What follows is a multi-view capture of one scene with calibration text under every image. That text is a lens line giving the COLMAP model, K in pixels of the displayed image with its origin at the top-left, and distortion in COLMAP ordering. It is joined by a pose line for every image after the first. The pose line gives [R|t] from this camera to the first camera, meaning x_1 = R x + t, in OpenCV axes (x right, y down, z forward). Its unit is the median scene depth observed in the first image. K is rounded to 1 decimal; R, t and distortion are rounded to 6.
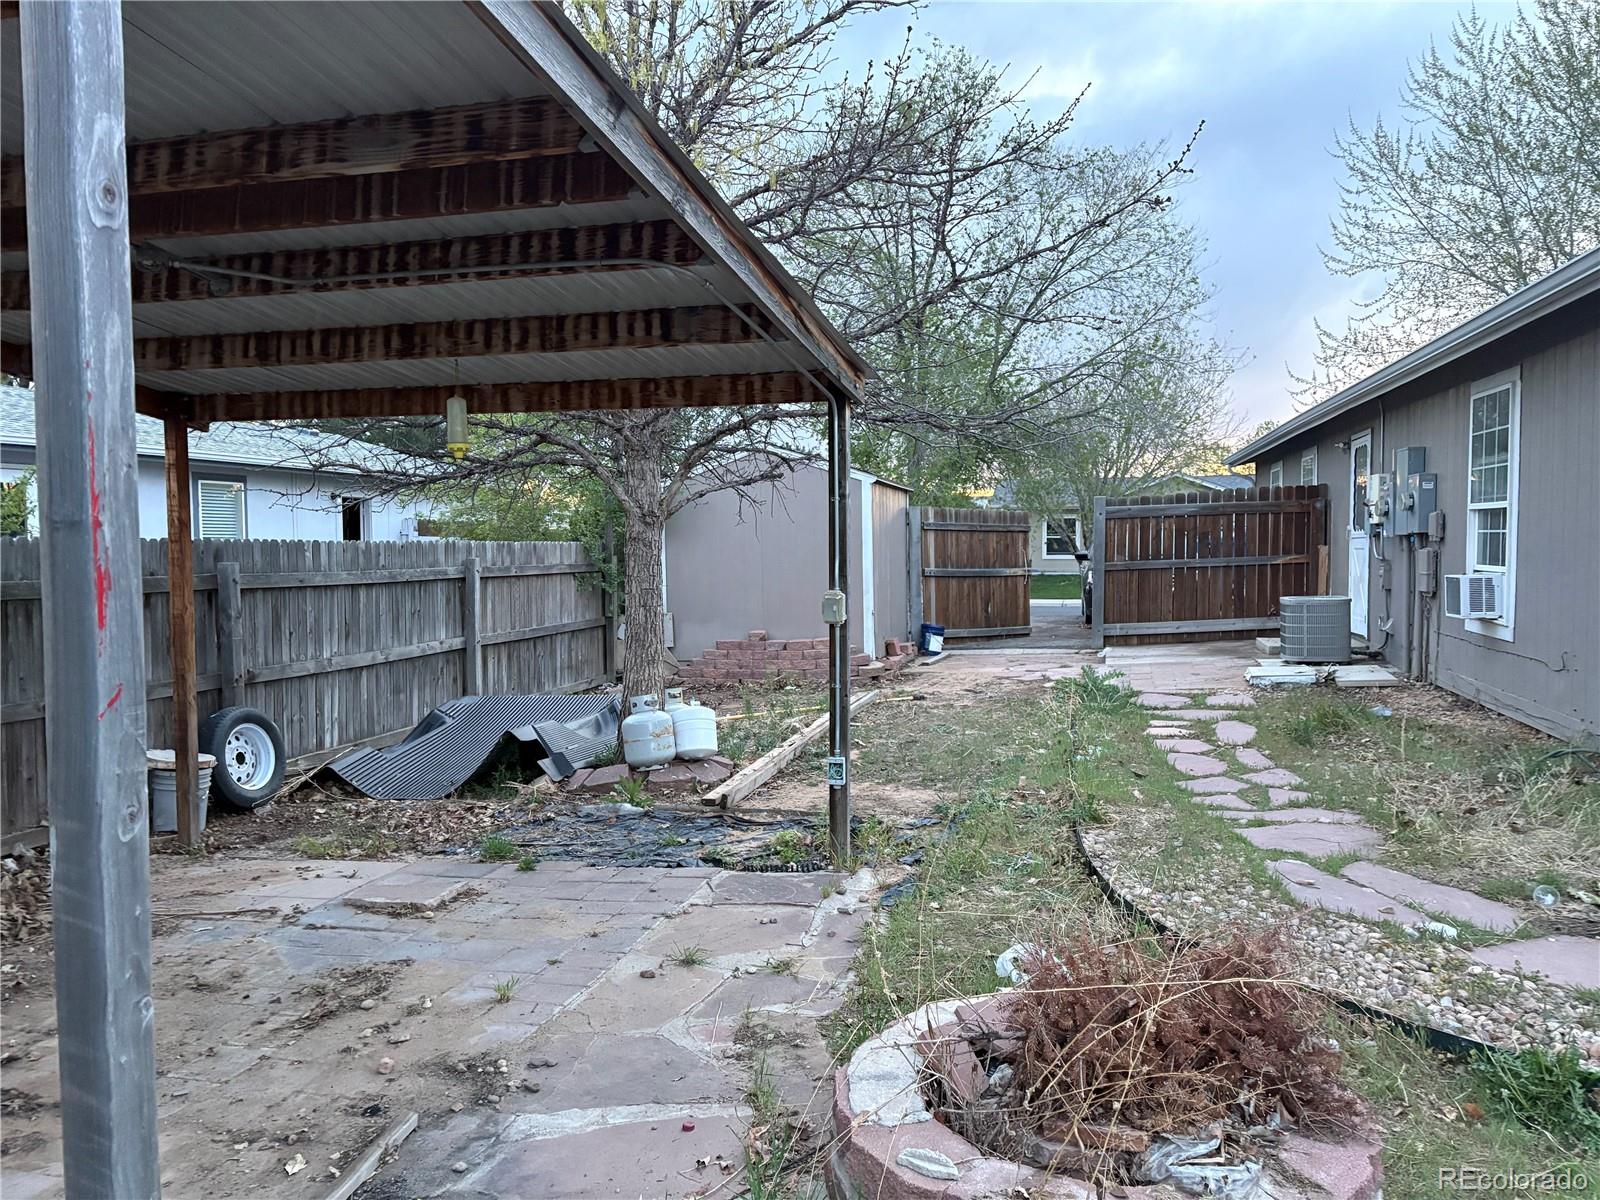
lens RADIAL K [[1195.9, 0, 818.0], [0, 1195.9, 587.8], [0, 0, 1]] dist [0.064947, -0.008421]
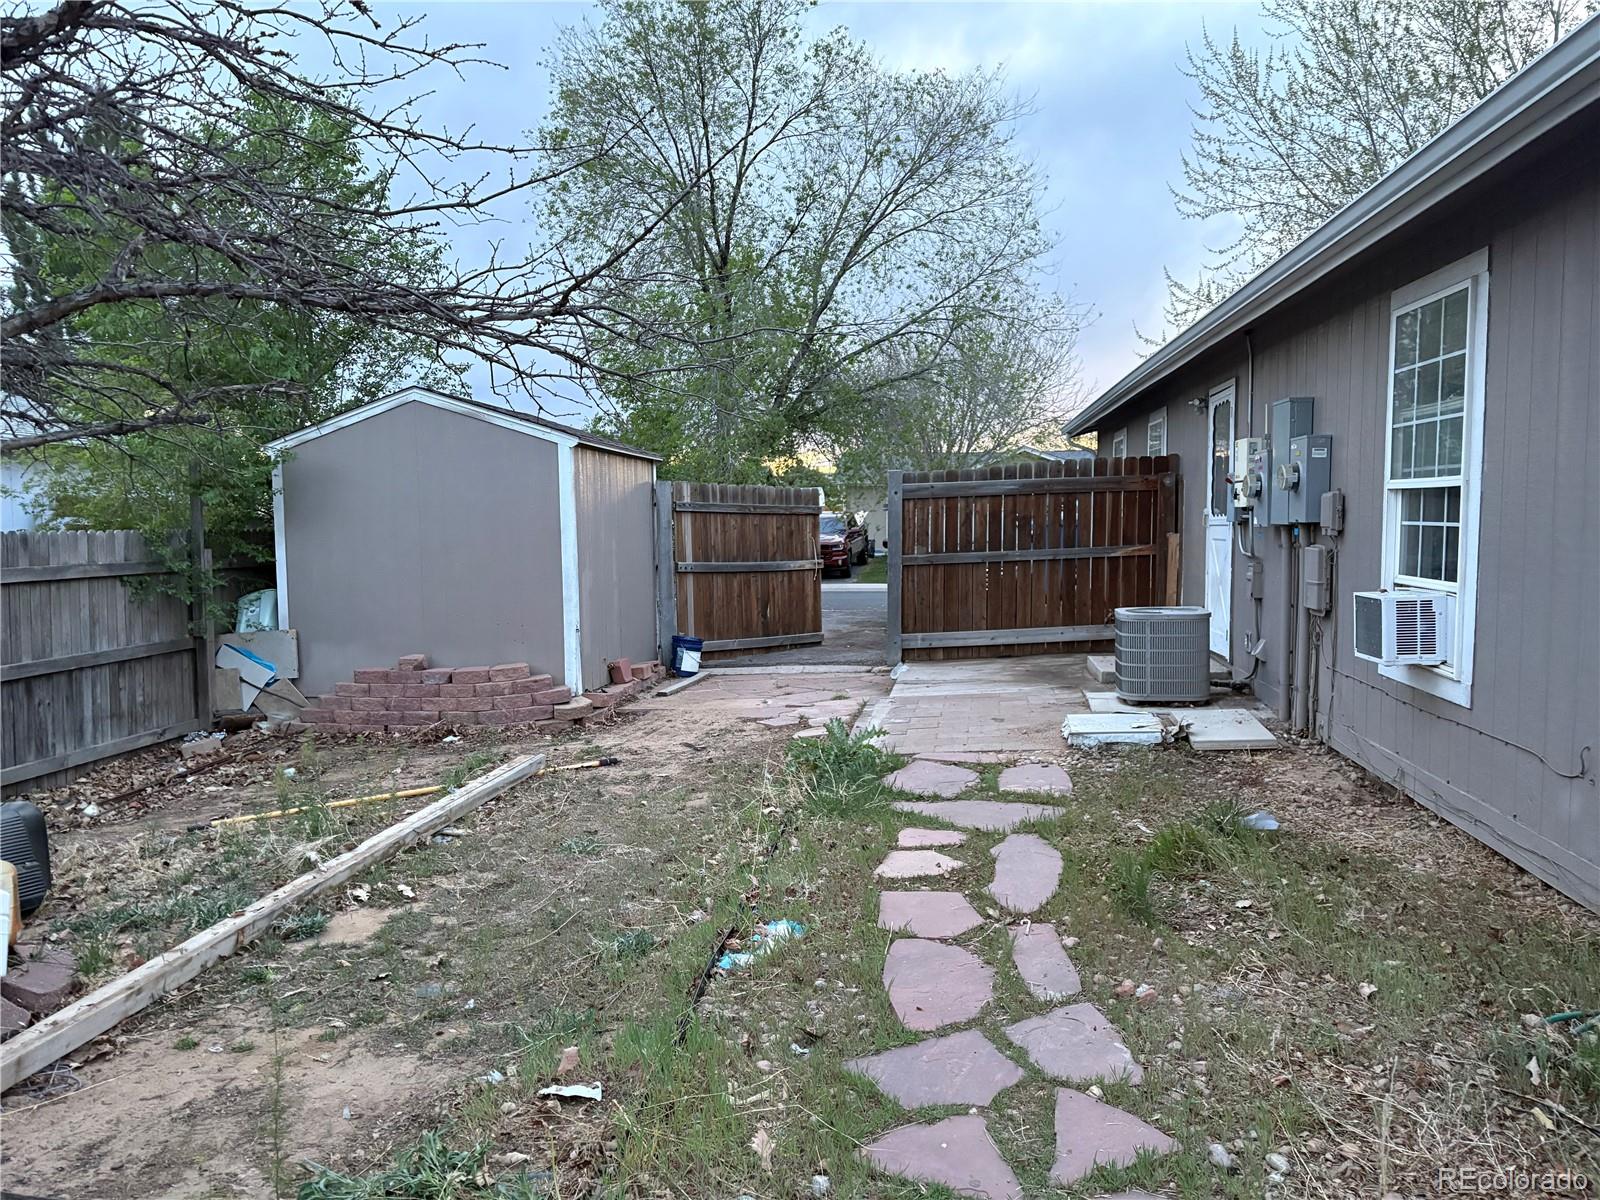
lens RADIAL K [[1194.3, 0, 800.0], [0, 1194.3, 600.0], [0, 0, 1]] dist [0.075411, -0.081204]
pose [[0.995473, -0.007956, 0.094707, 0.117005], [0.005041, 0.999507, 0.030982, -0.019343], [-0.094907, -0.030365, 0.995023, 0.279512]]
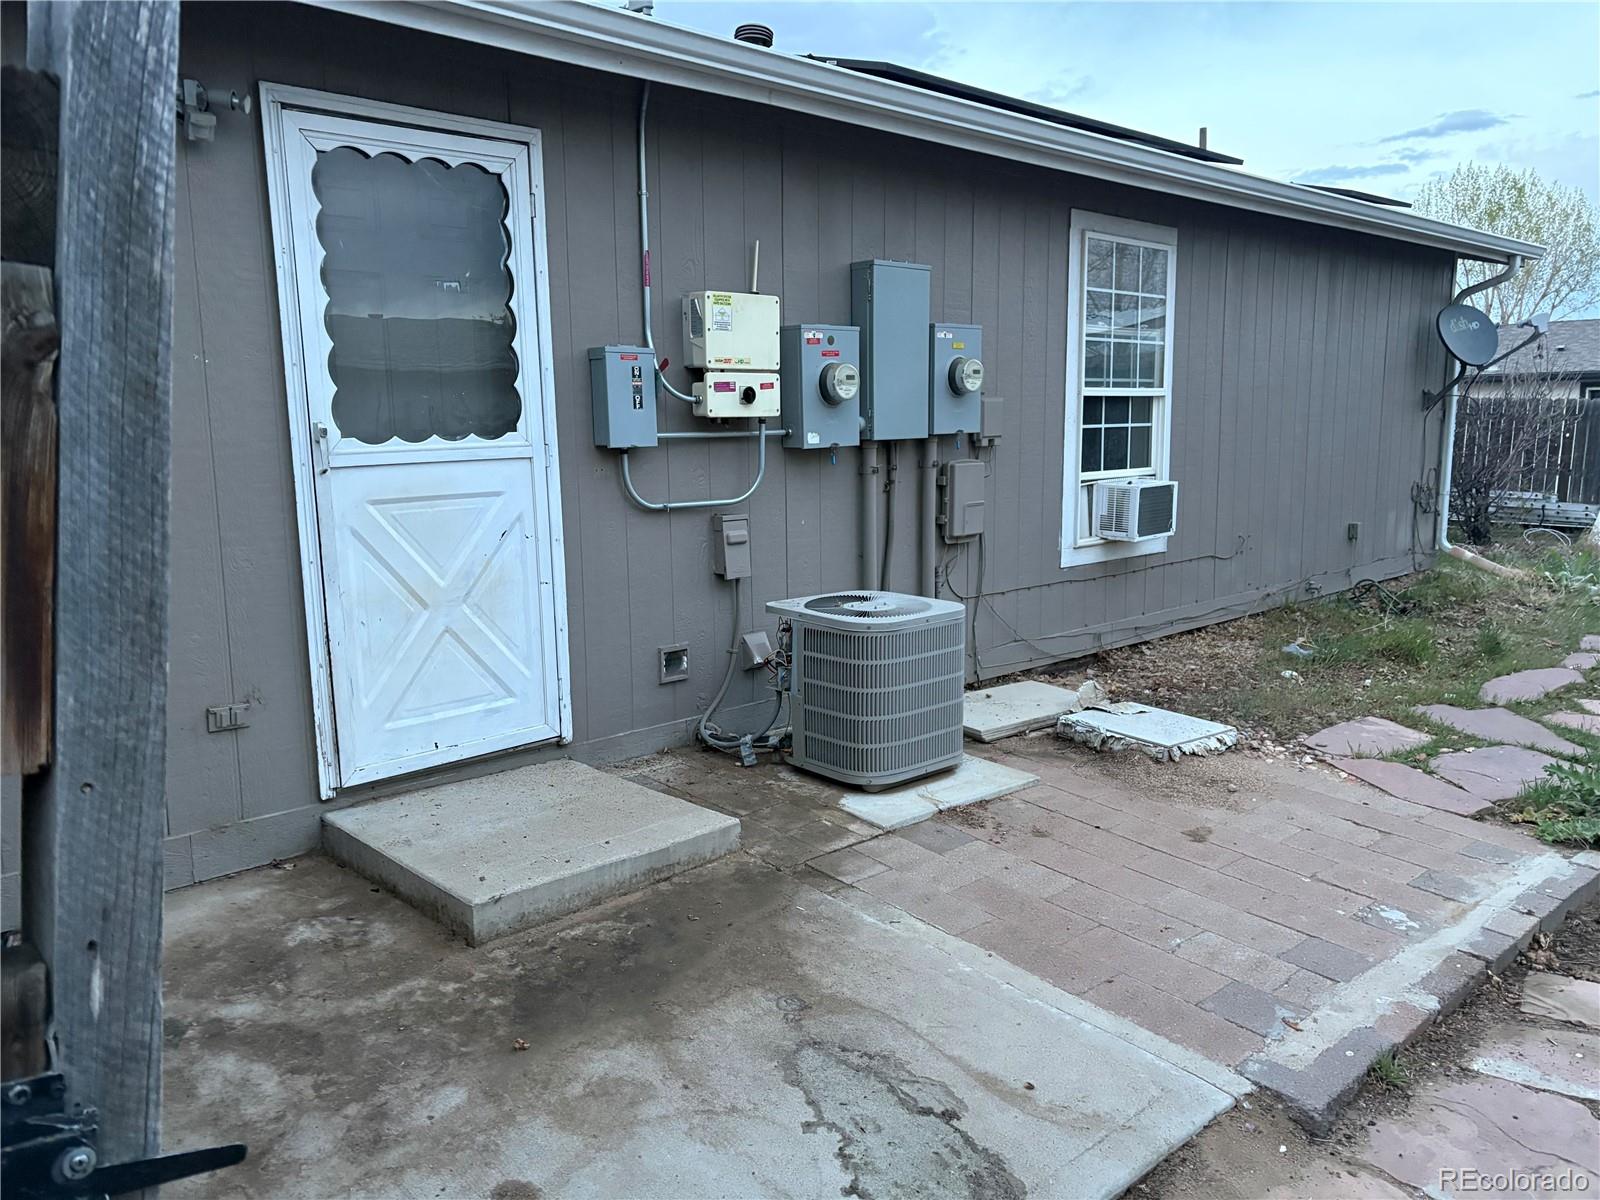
lens RADIAL K [[1196.3, 0, 787.5], [0, 1196.3, 602.4], [0, 0, 1]] dist [0.023464, -0.008095]
pose [[-0.828117, -0.071123, 0.556025, 0.201488], [0.040492, 0.981737, 0.185883, -0.059789], [-0.559091, 0.176448, -0.810113, 1.214410]]
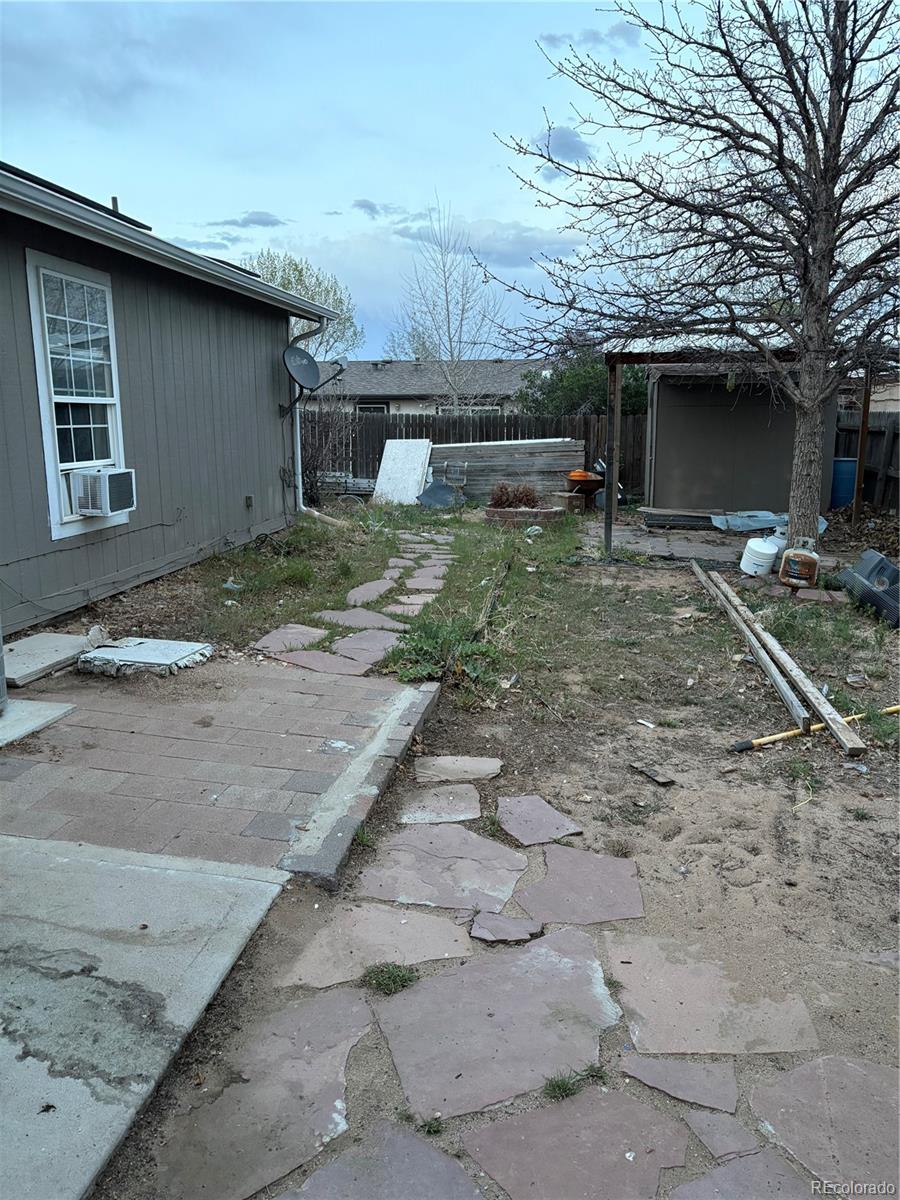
lens RADIAL K [[895.7, 0, 449.5], [0, 895.7, 595.9], [0, 0, 1]] dist [0.075411, -0.081204]
pose [[-0.995863, 0.027228, -0.086691, 0.221644], [0.005753, 0.971027, 0.238900, -0.060136], [0.090684, 0.237413, -0.967167, 1.226228]]
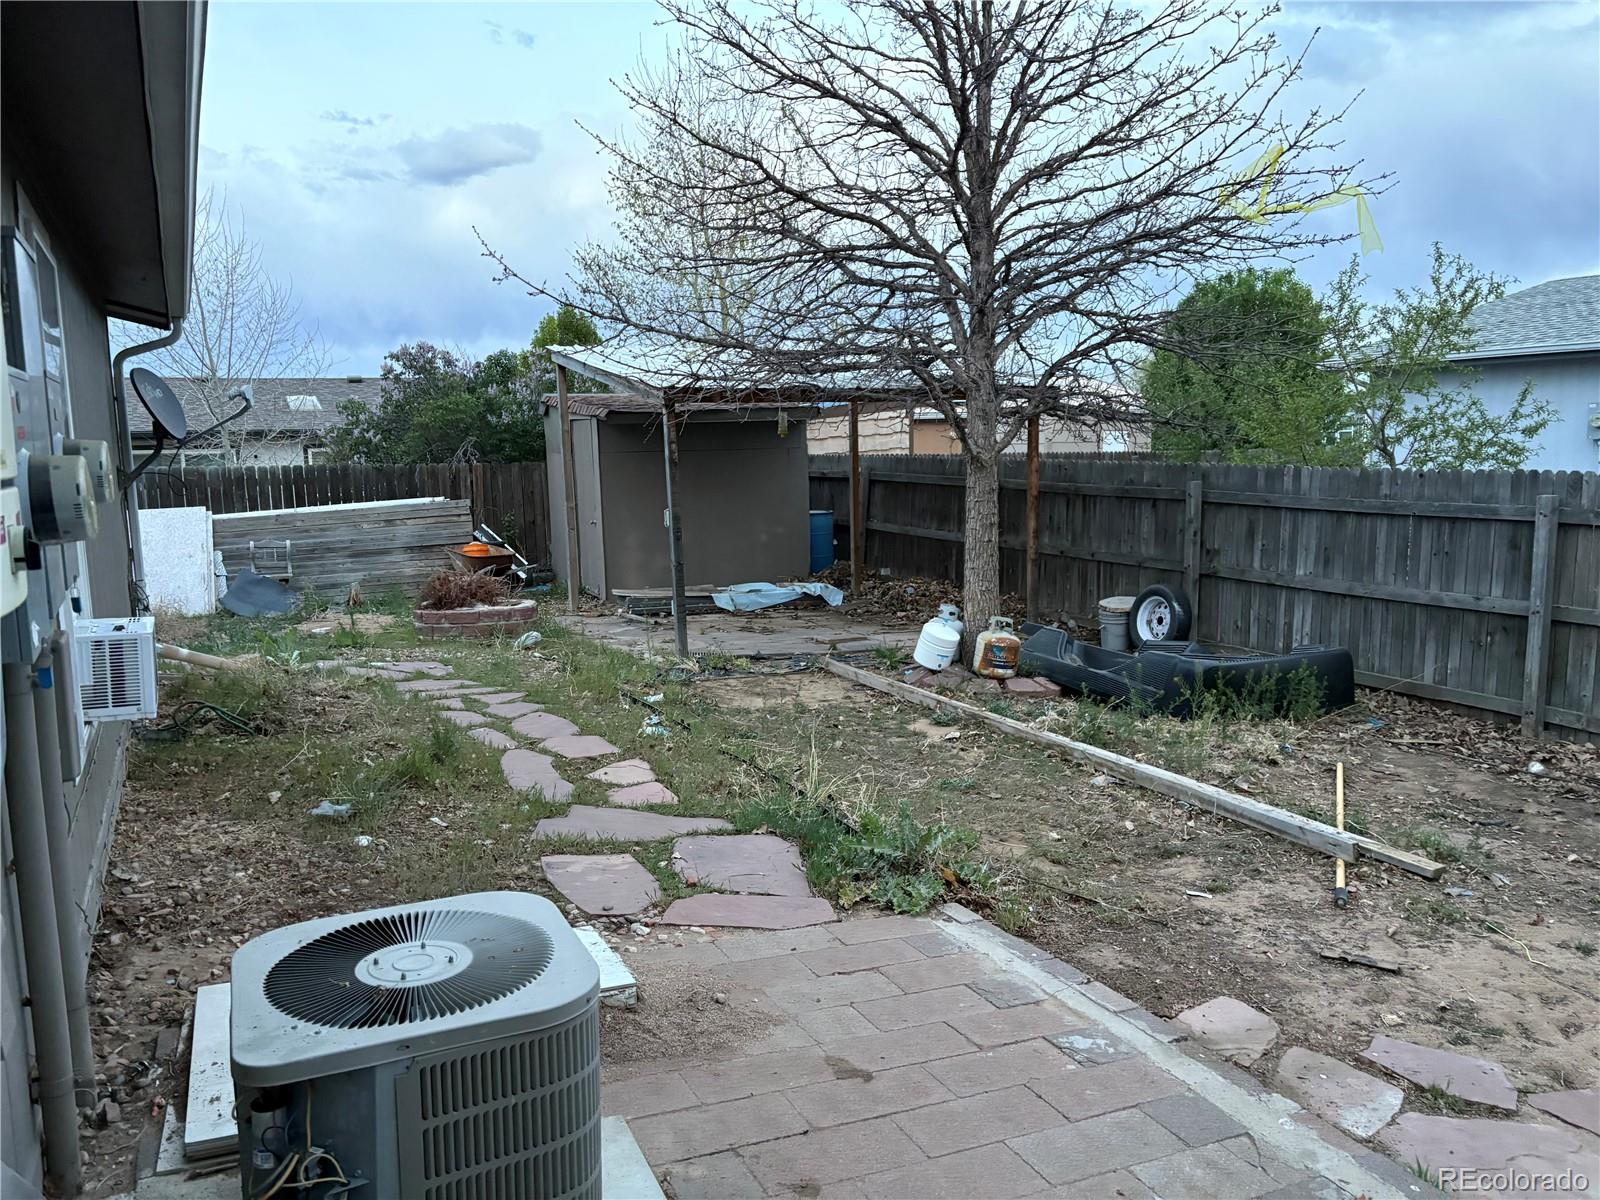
lens RADIAL K [[1204.6, 0, 820.0], [0, 1204.6, 599.8], [0, 0, 1]] dist [0.022410, -0.004426]
pose [[-0.771394, 0.107347, -0.627239, 0.431144], [0.000373, 0.985745, 0.168243, -0.072664], [0.636358, 0.129548, -0.760438, 1.080430]]
